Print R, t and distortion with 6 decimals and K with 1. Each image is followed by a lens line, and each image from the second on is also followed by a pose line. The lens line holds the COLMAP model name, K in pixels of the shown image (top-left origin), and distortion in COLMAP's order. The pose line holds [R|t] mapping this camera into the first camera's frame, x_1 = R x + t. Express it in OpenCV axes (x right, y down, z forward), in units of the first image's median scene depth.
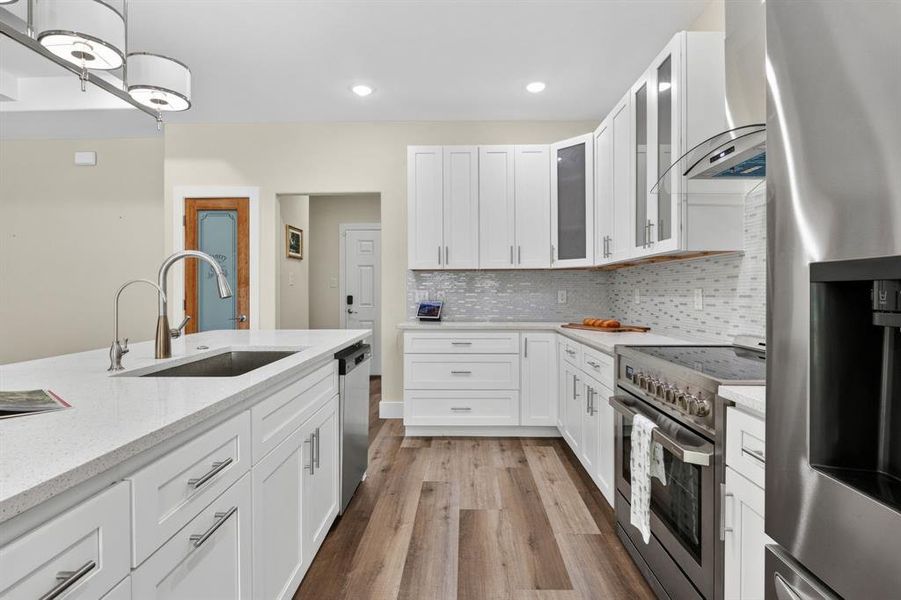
lens RADIAL K [[454.6, 0, 459.4], [0, 454.6, 293.4], [0, 0, 1]] dist [0.004078, -0.000465]
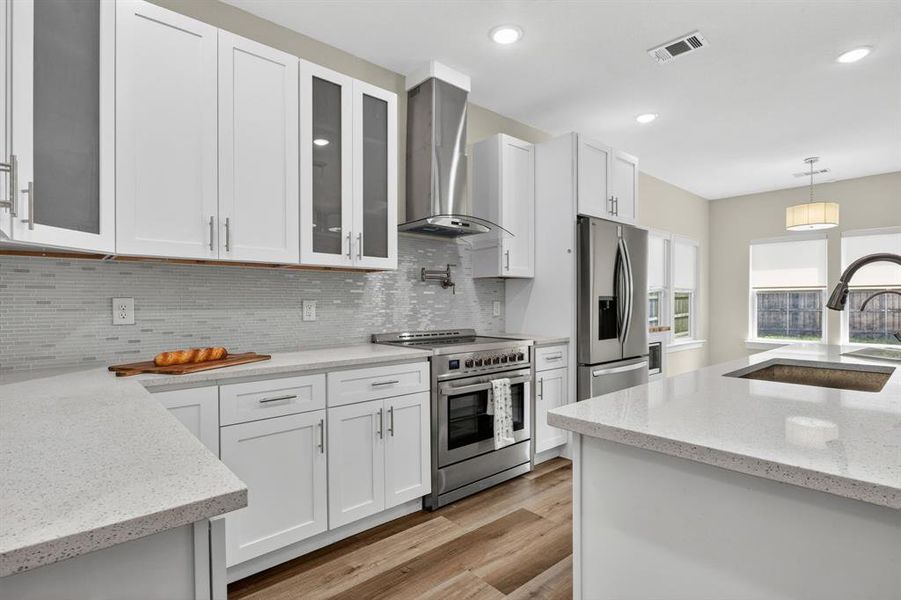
lens RADIAL K [[454.6, 0, 456.0], [0, 454.6, 301.4], [0, 0, 1]] dist [0.004078, -0.000465]
pose [[-0.675987, 0.000326, 0.736914, -0.320359], [0.004053, 0.999986, 0.003275, -0.006619], [-0.736903, 0.005201, -0.675979, 1.011589]]
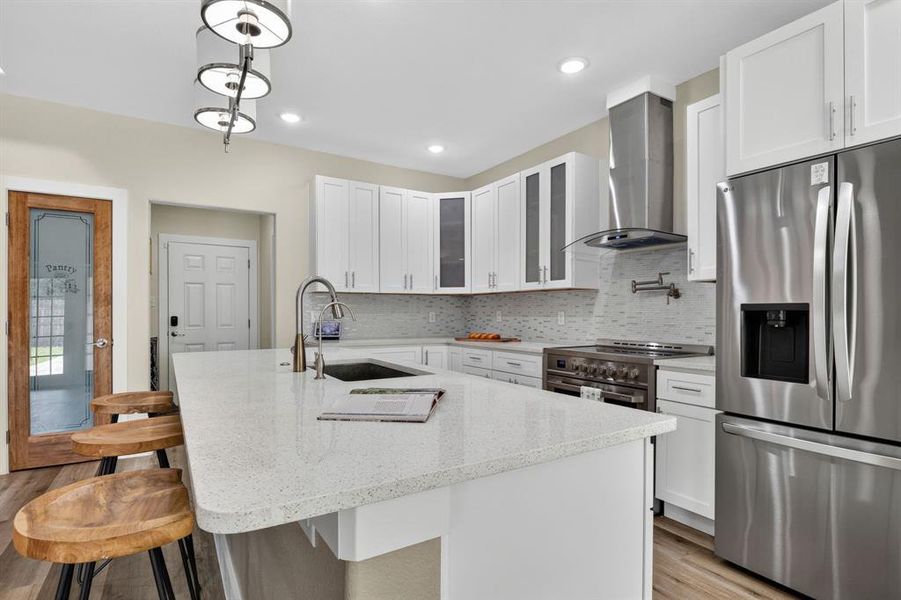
lens RADIAL K [[454.6, 0, 458.4], [0, 454.6, 316.4], [0, 0, 1]] dist [0.004078, -0.000465]
pose [[0.838454, -0.000986, 0.544972, -0.428582], [-0.001732, 0.999988, 0.004474, 0.000377], [-0.544970, -0.004696, 0.838442, -0.076563]]
